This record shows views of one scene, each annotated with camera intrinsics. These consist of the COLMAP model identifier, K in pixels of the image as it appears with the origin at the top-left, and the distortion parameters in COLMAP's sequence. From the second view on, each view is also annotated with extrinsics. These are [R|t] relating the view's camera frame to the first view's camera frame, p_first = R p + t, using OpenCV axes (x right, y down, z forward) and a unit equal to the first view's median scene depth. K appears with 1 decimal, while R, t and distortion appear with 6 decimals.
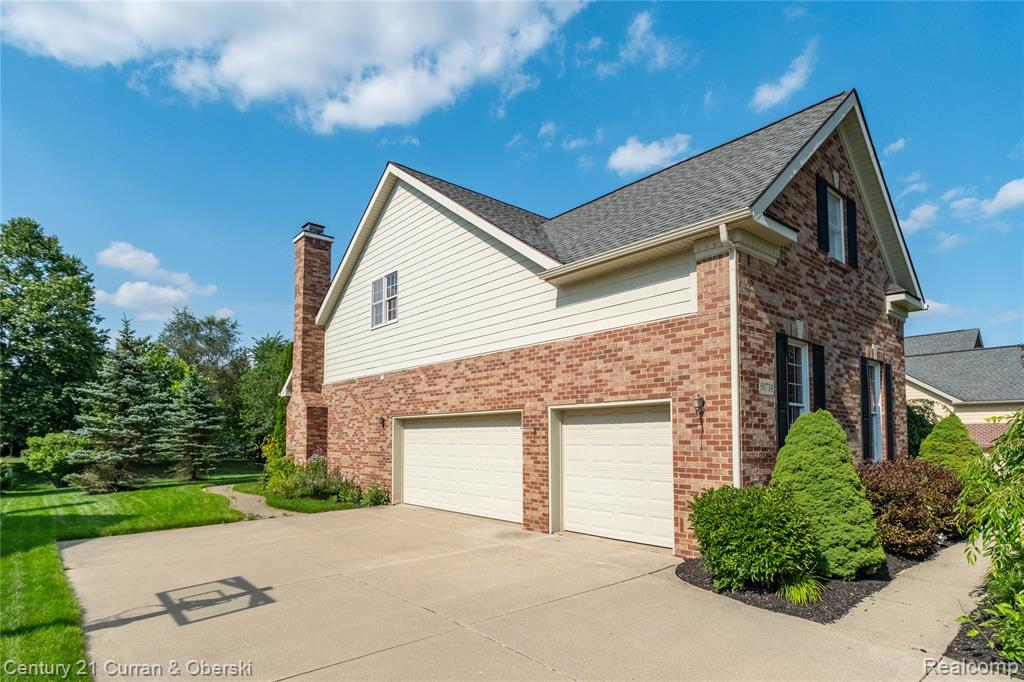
lens RADIAL K [[561.3, 0, 512.9], [0, 561.3, 413.2], [0, 0, 1]] dist [-0.014948, 0.003227]
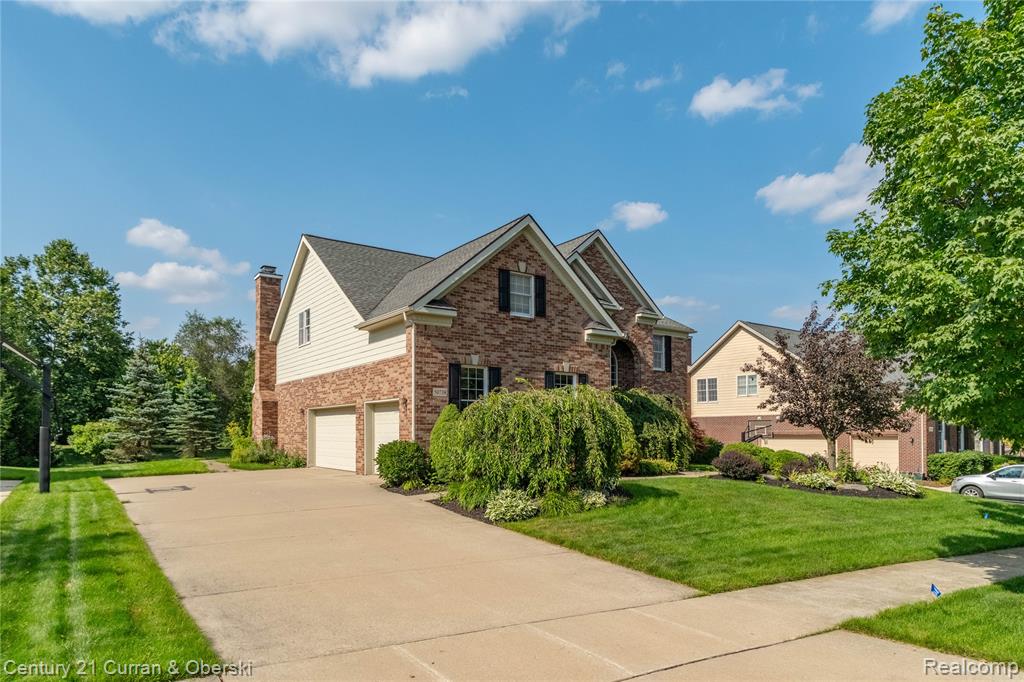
lens RADIAL K [[646.2, 0, 517.7], [0, 646.2, 431.2], [0, 0, 1]] dist [-0.016003, 0.000186]
pose [[0.995177, 0.000787, -0.098088, 0.378614], [0.003486, 0.999053, 0.043376, -0.003389], [0.098029, -0.043509, 0.994232, -0.481871]]
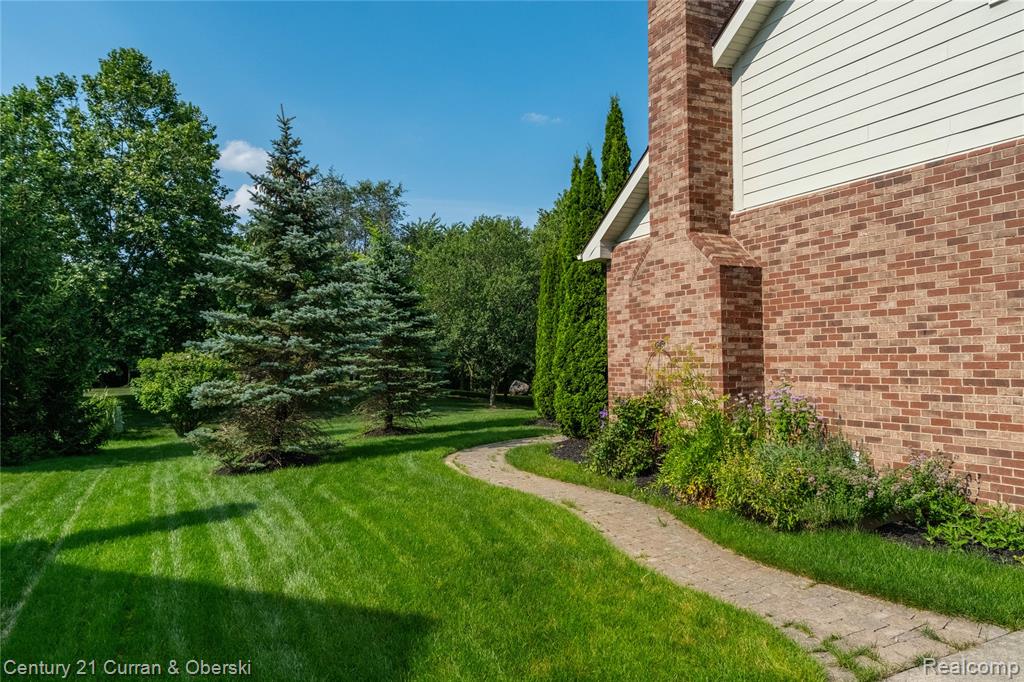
lens RADIAL K [[715.8, 0, 512.0], [0, 715.8, 334.2], [0, 0, 1]] dist [-0.006378, 0.008046]
pose [[0.968027, -0.022805, -0.249806, -0.341637], [0.026321, 0.999596, 0.010742, 0.024152], [0.249460, -0.016973, 0.968236, 0.428884]]
